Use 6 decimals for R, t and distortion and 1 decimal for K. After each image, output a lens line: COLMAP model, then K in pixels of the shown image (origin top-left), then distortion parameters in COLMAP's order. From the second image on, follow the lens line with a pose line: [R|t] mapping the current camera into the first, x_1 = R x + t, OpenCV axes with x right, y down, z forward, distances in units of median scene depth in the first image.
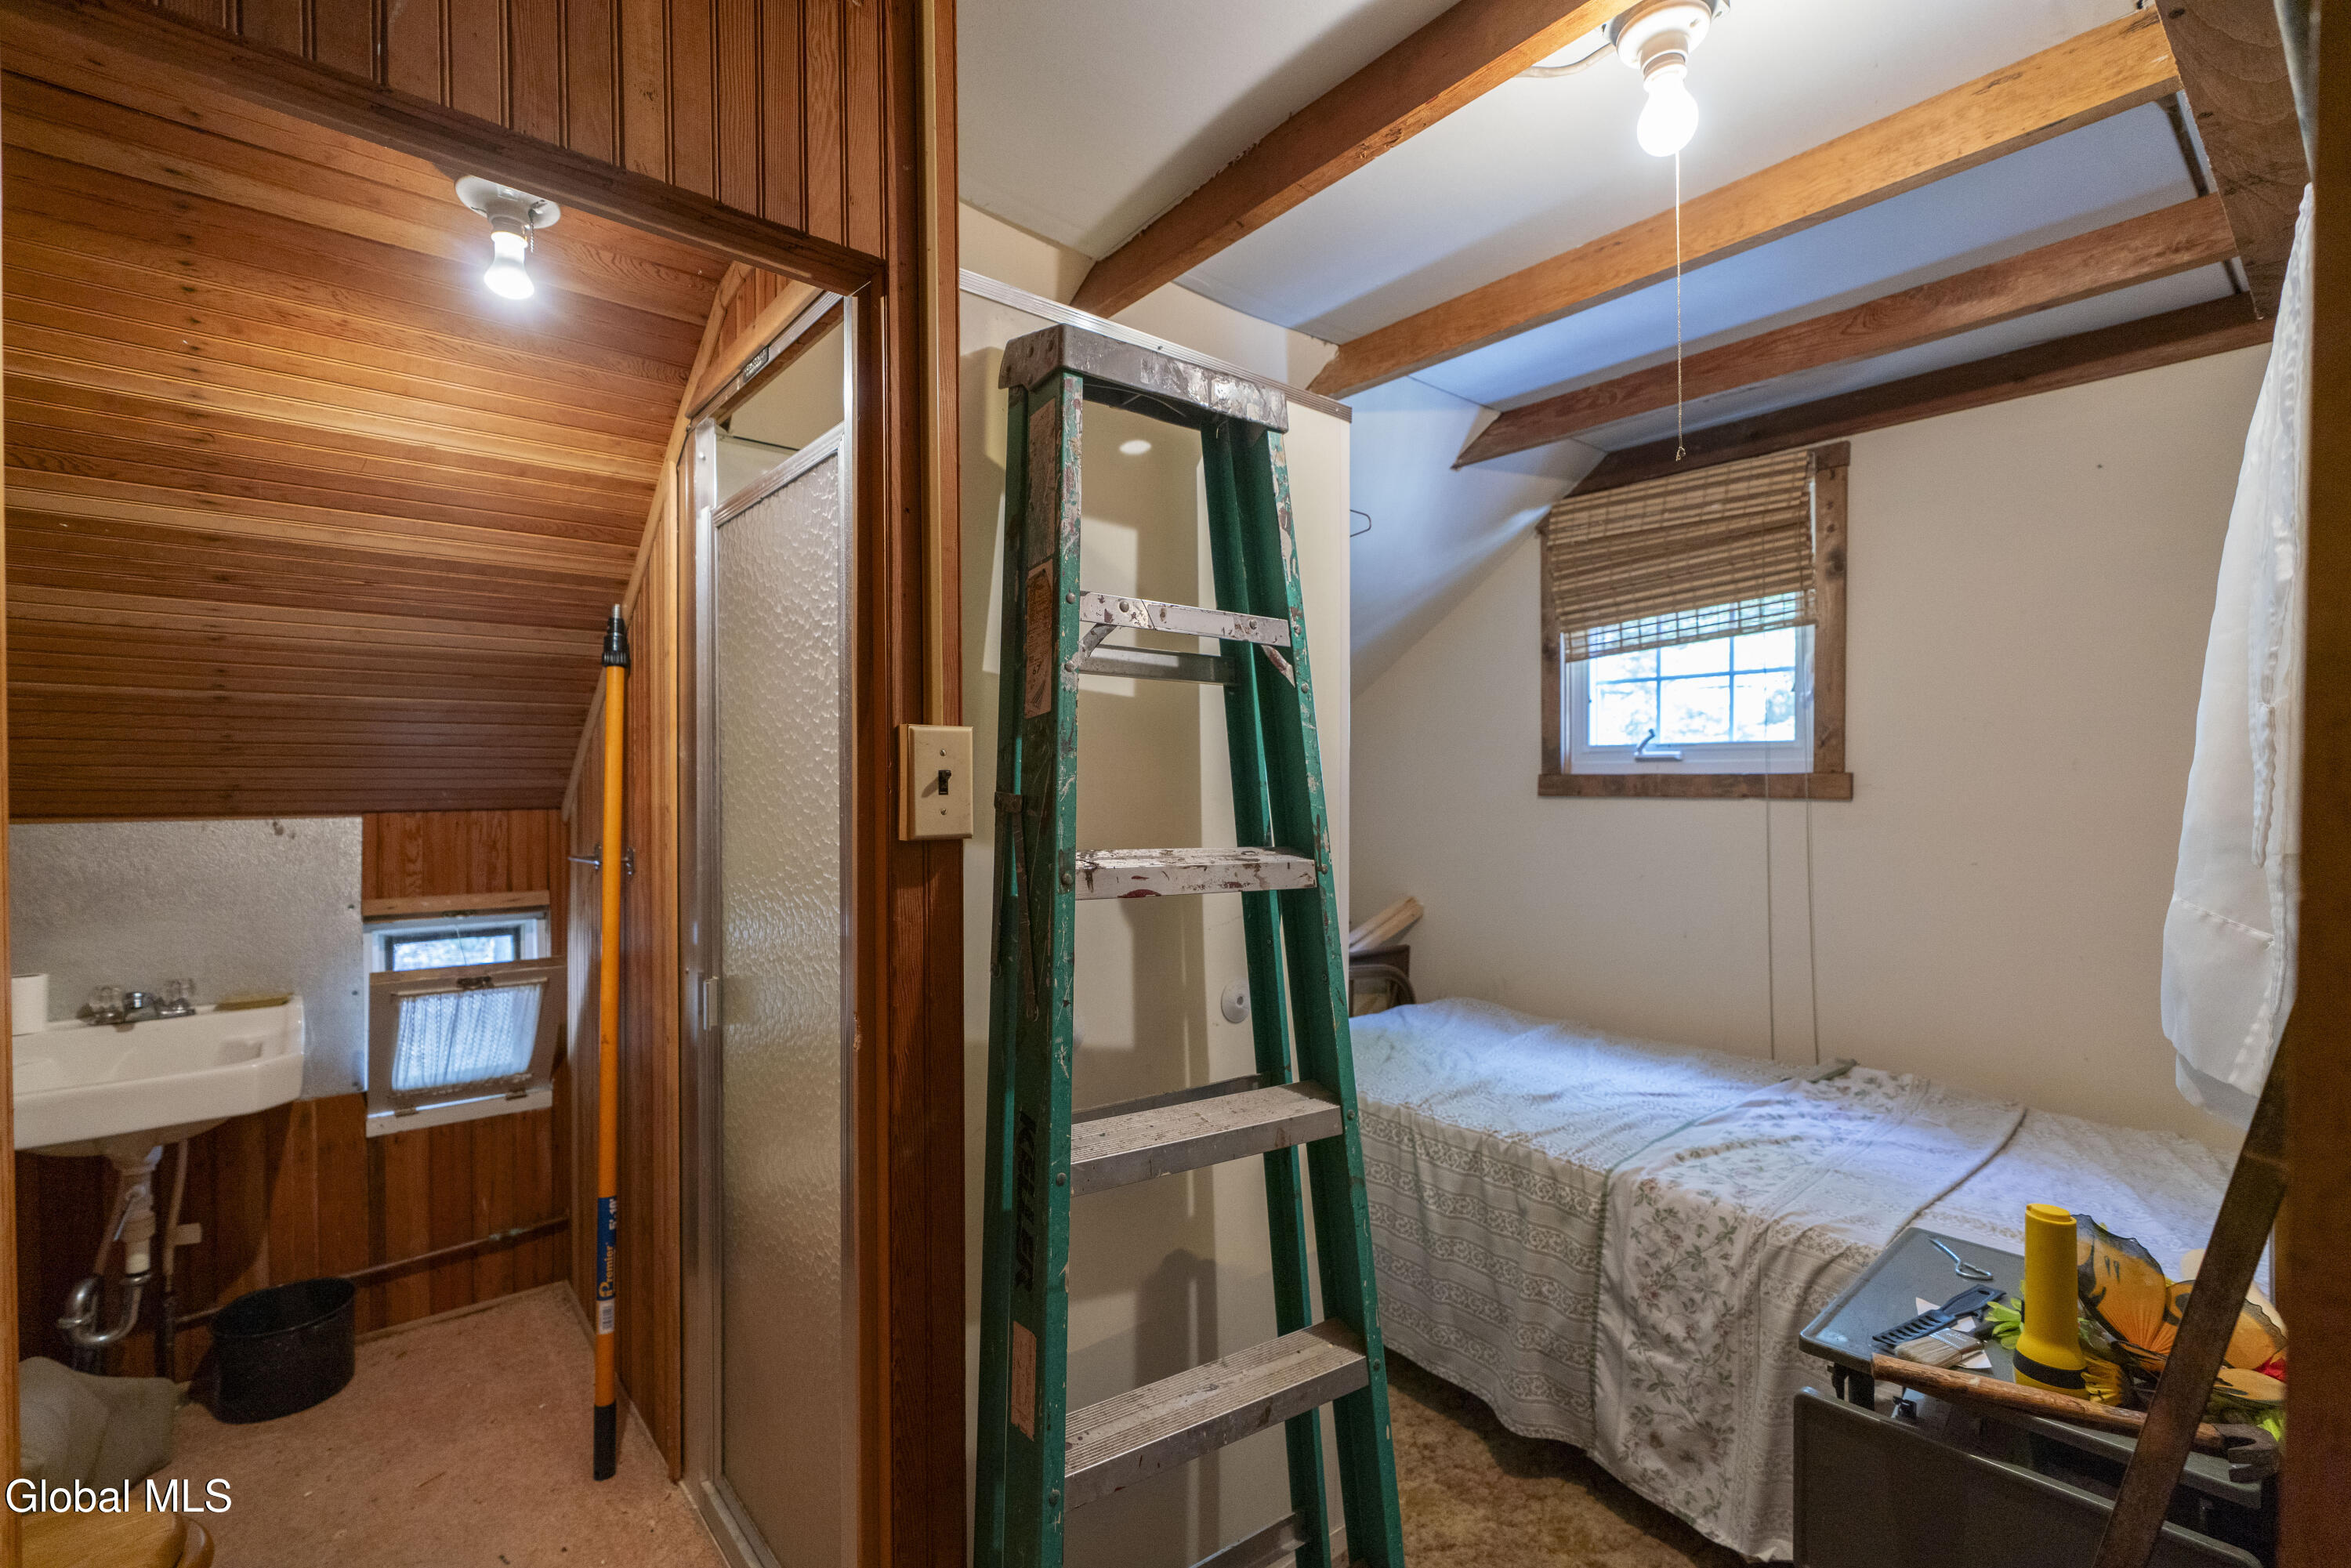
lens RADIAL K [[1041.3, 0, 1171.6], [0, 1041.3, 804.3], [0, 0, 1]] dist [-0.013253, 0.004636]
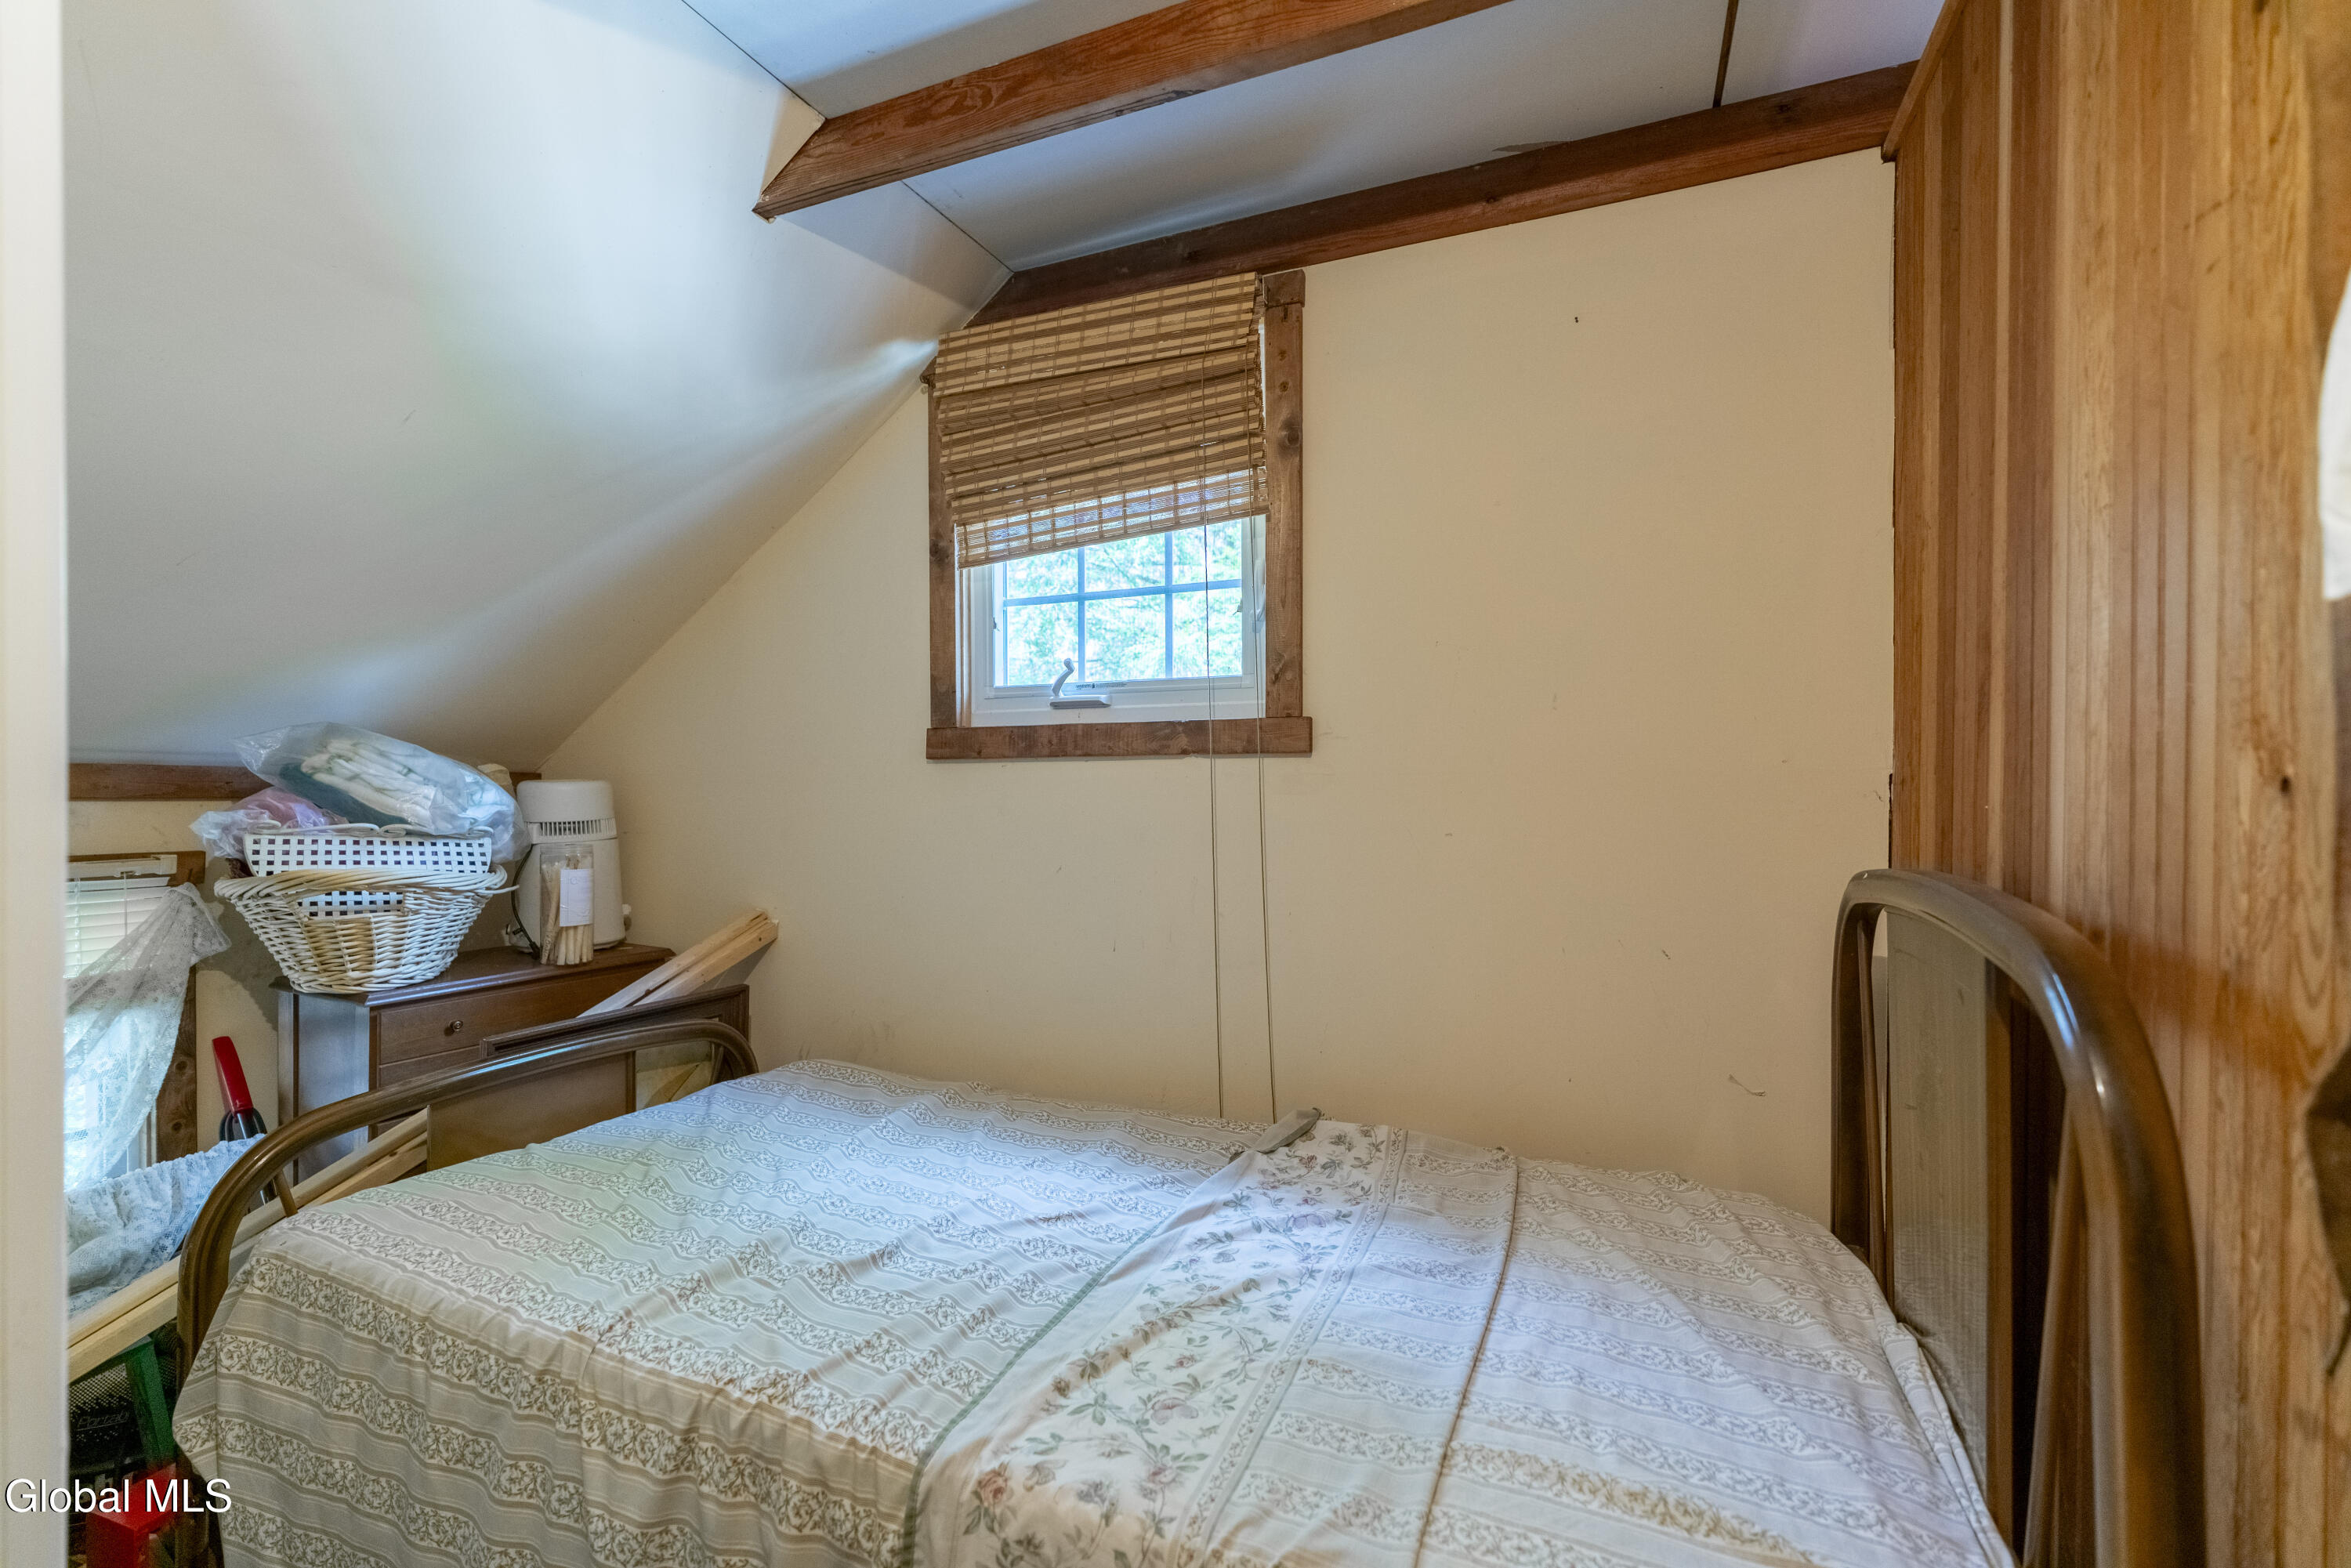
lens RADIAL K [[1041.3, 0, 1171.6], [0, 1041.3, 804.3], [0, 0, 1]] dist [-0.013253, 0.004636]
pose [[0.891918, -0.004064, 0.452178, 0.189902], [0.007587, 0.999953, -0.005978, 0.028909], [-0.452133, 0.008763, 0.891908, 0.313686]]
